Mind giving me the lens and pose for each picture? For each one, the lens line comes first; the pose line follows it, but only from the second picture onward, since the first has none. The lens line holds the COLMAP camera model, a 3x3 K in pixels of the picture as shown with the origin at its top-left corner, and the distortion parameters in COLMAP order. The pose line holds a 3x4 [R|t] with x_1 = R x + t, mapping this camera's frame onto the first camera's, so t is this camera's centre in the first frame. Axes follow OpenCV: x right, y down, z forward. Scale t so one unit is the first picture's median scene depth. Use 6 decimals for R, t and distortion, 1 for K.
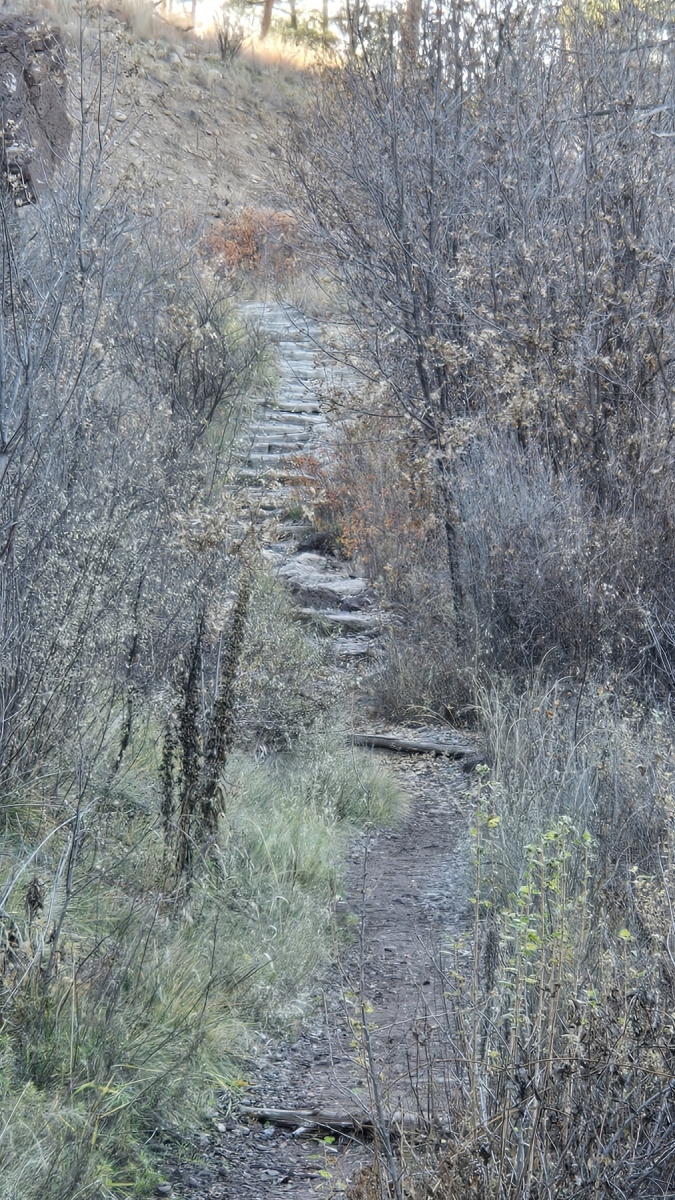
lens RADIAL K [[2874.7, 0, 337.8], [0, 2874.7, 605.8], [0, 0, 1]] dist [-0.062957, 0.000000]
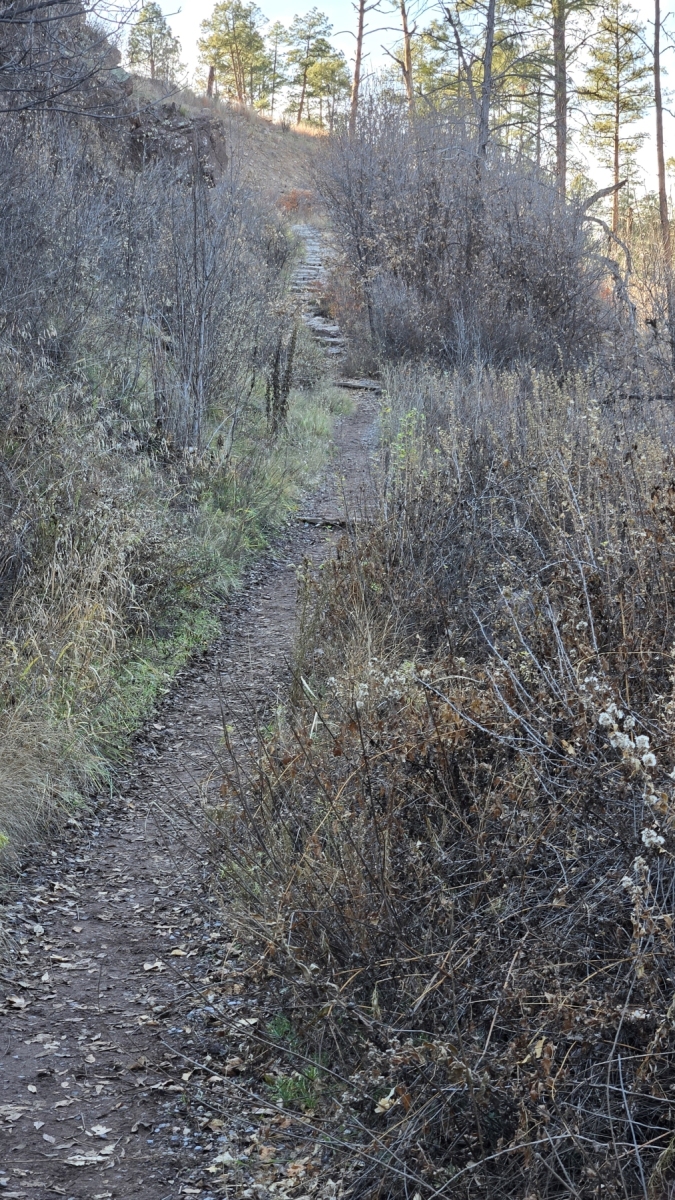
lens RADIAL K [[2874.7, 0, 338.0], [0, 2874.7, 602.7], [0, 0, 1]] dist [-0.062957, 0.000000]
pose [[0.999838, -0.016147, 0.007951, -0.017567], [0.014318, 0.981247, 0.192221, -0.275980], [-0.010906, -0.192076, 0.981319, -1.737325]]
